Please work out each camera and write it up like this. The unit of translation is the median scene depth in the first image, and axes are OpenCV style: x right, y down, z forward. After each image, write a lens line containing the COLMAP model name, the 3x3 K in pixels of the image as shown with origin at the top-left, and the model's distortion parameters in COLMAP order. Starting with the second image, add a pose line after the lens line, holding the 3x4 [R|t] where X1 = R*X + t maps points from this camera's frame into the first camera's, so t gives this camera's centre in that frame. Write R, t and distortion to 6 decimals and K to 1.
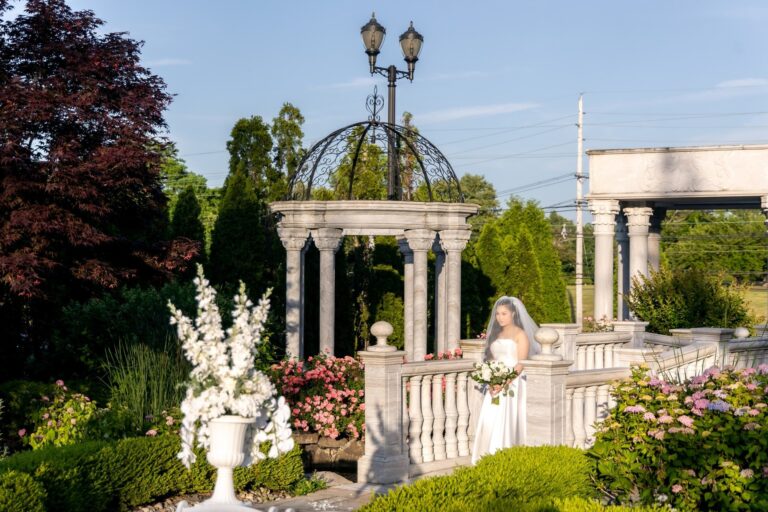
lens RADIAL K [[1125.9, 0, 384.0], [0, 1125.9, 256.0], [0, 0, 1]] dist [0.013238, 0.019124]
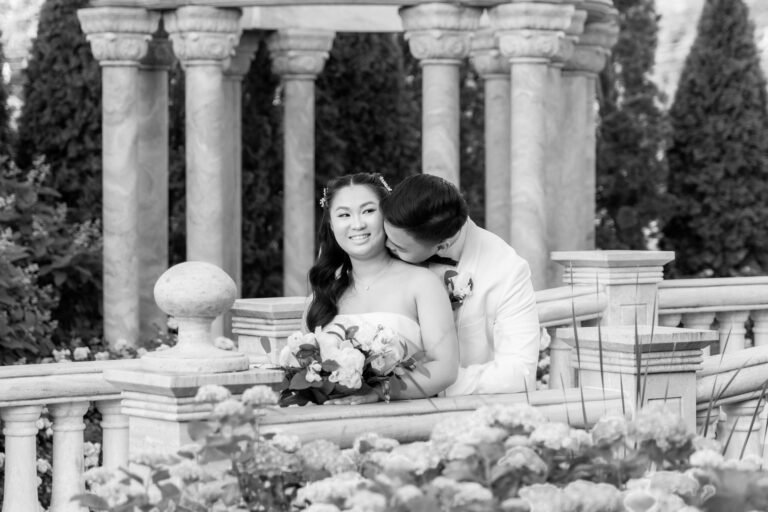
lens RADIAL K [[2374.7, 0, 384.0], [0, 2374.7, 256.0], [0, 0, 1]] dist [-0.038225, -0.054738]
pose [[0.980621, -0.000616, -0.195911, 0.193100], [0.012620, 0.998117, 0.060031, 0.013942], [0.195505, -0.061341, 0.978782, 0.229890]]
